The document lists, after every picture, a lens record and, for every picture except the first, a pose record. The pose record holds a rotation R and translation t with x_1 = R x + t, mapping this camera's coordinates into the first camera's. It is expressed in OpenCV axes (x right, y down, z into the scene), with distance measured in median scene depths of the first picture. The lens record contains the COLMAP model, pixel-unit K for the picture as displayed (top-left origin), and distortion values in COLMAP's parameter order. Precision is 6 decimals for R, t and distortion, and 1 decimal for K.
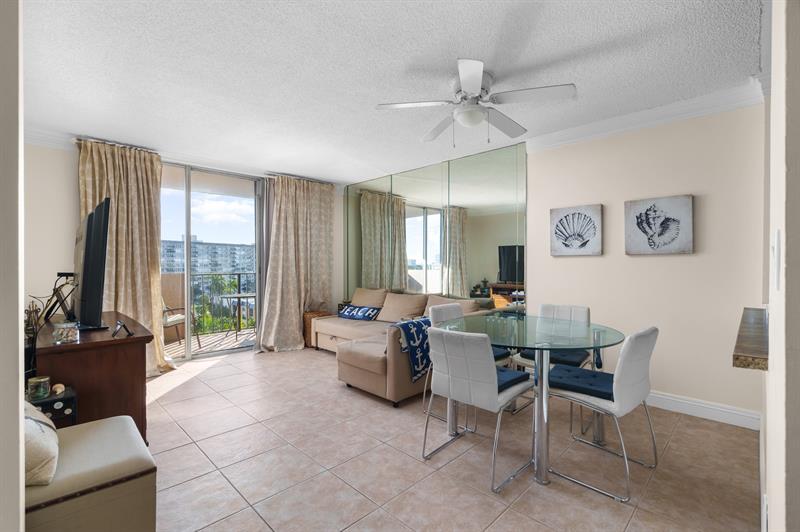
lens RADIAL K [[361.7, 0, 396.0], [0, 361.7, 267.2], [0, 0, 1]] dist [-0.002227, -0.000344]
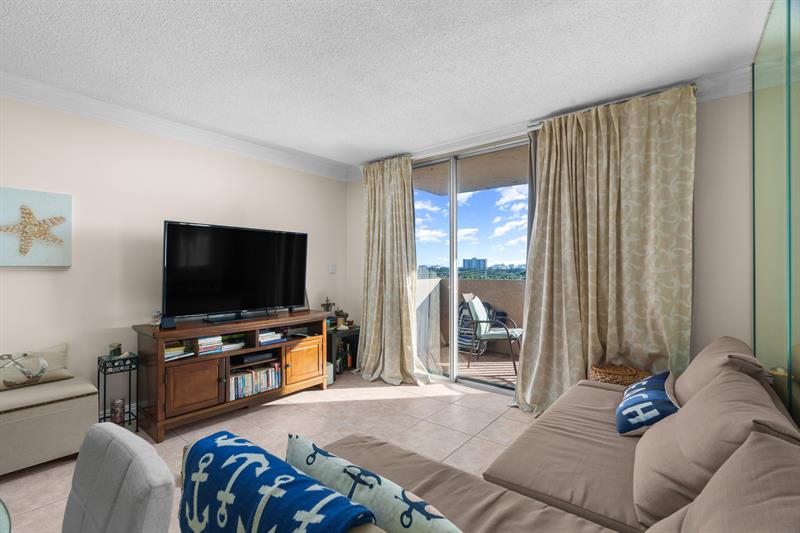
lens RADIAL K [[361.7, 0, 396.0], [0, 361.7, 267.7], [0, 0, 1]] dist [-0.002227, -0.000344]
pose [[0.104420, -0.002555, -0.994530, 0.243664], [-0.006679, 0.999972, -0.003270, -0.009392], [0.994511, 0.006984, 0.104400, 0.710316]]
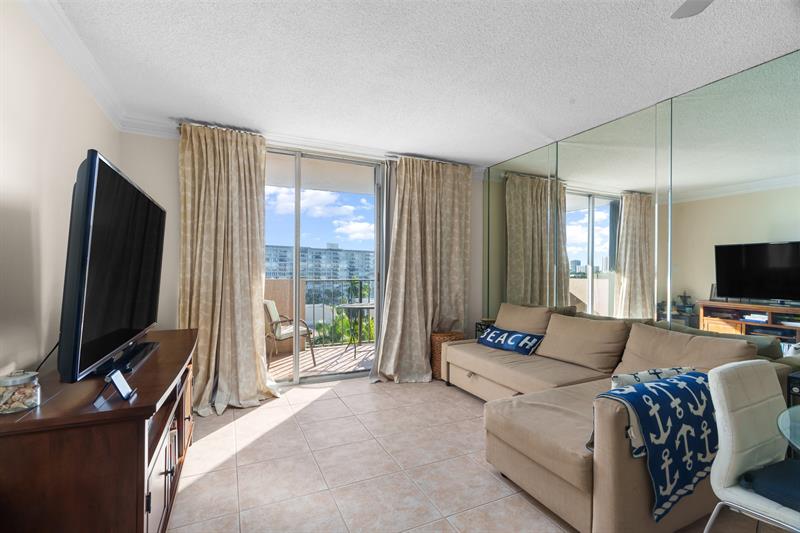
lens RADIAL K [[361.7, 0, 396.0], [0, 361.7, 267.7], [0, 0, 1]] dist [-0.002227, -0.000344]
pose [[0.940813, 0.005527, -0.338881, -0.070517], [-0.010276, 0.999873, -0.012221, -0.003555], [0.338770, 0.014980, 0.940750, 0.266672]]
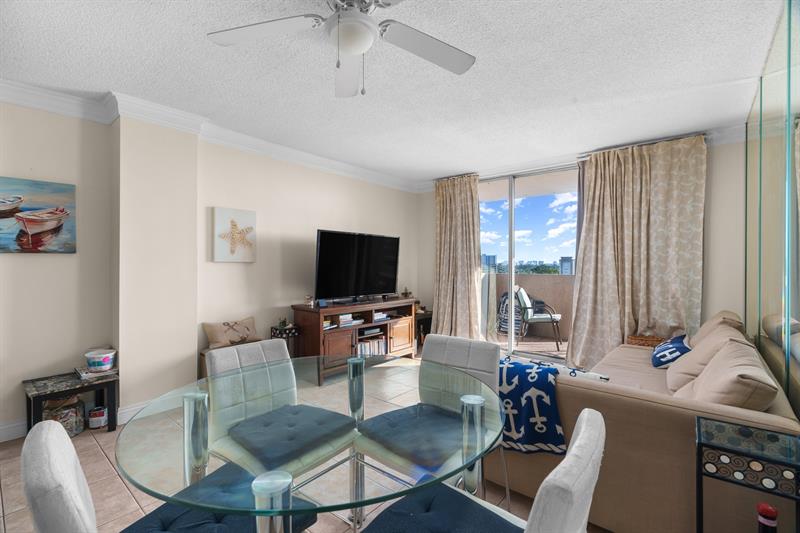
lens RADIAL K [[360.2, 0, 400.0], [0, 360.2, 266.5], [0, 0, 1]] dist [-0.001768, -0.000050]
pose [[0.088544, 0.005791, -0.996055, 0.433356], [-0.009901, 0.999939, 0.004933, -0.007900], [0.996023, 0.009425, 0.088596, 0.523625]]
